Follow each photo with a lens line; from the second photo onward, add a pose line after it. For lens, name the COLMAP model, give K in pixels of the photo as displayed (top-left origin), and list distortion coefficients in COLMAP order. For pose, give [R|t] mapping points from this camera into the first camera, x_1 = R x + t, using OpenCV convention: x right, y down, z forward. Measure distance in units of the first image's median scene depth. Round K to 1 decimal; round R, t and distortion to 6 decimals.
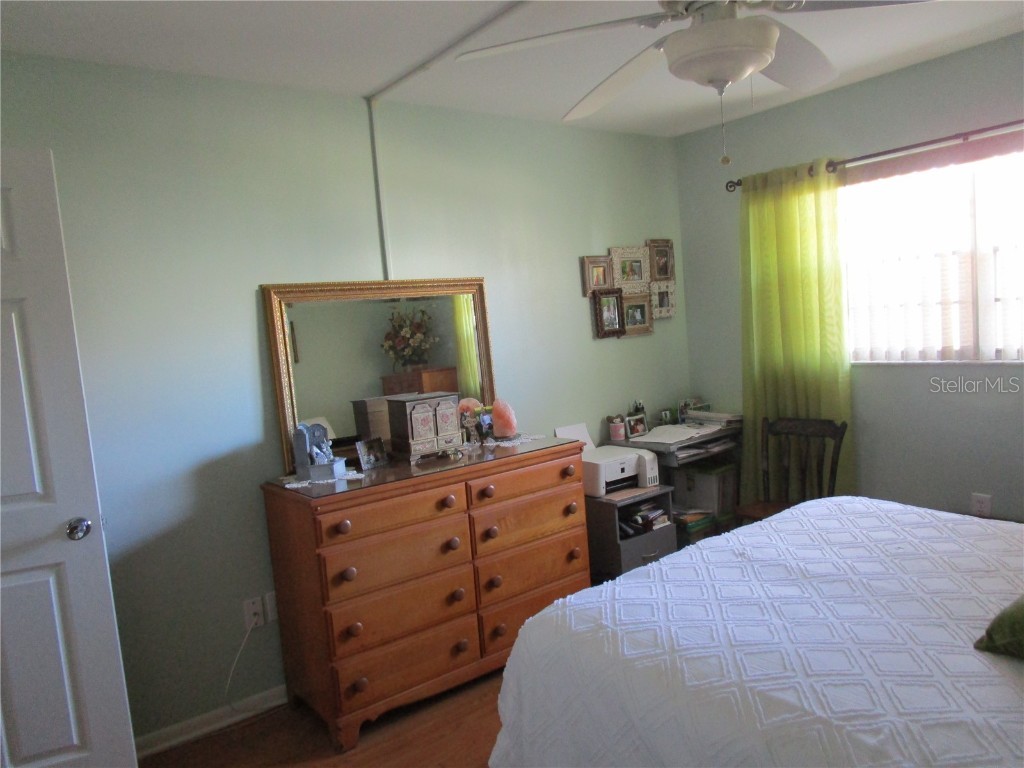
lens RADIAL K [[737.4, 0, 512.1], [0, 737.4, 381.5], [0, 0, 1]] dist [-0.011922, 0.000524]
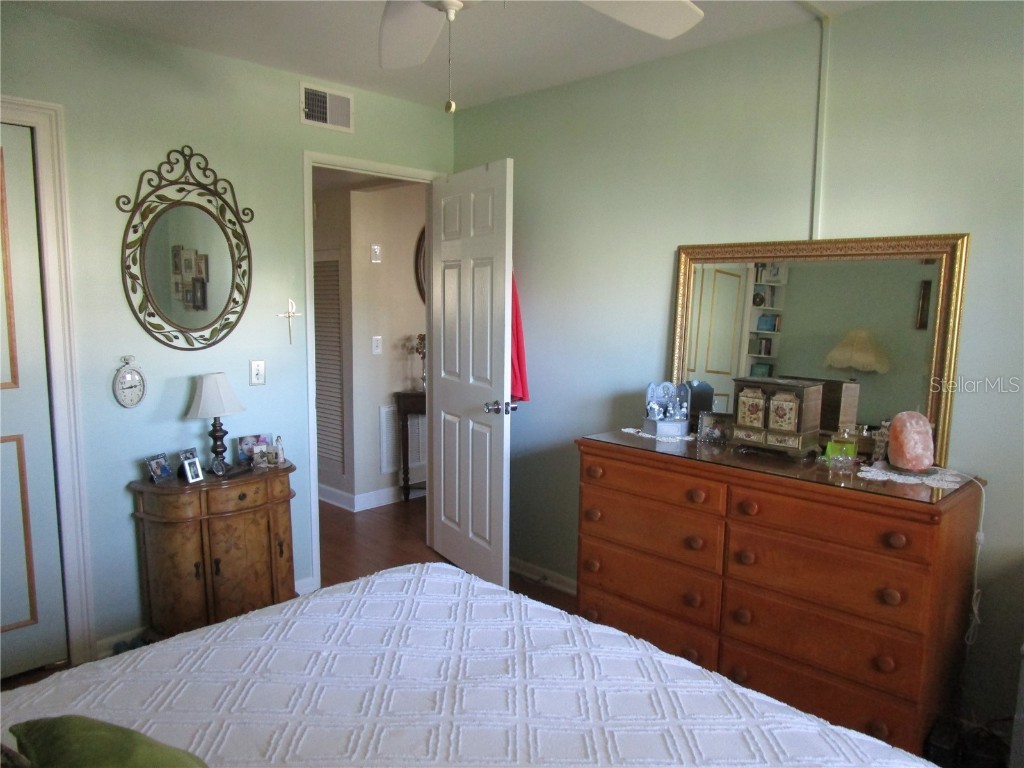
lens RADIAL K [[737.4, 0, 513.1], [0, 737.4, 387.8], [0, 0, 1]] dist [-0.011922, 0.000524]
pose [[0.112532, 0.198327, -0.973654, 0.693868], [-0.103856, 0.976859, 0.186977, -0.102513], [0.988206, 0.080079, 0.130525, 0.624885]]
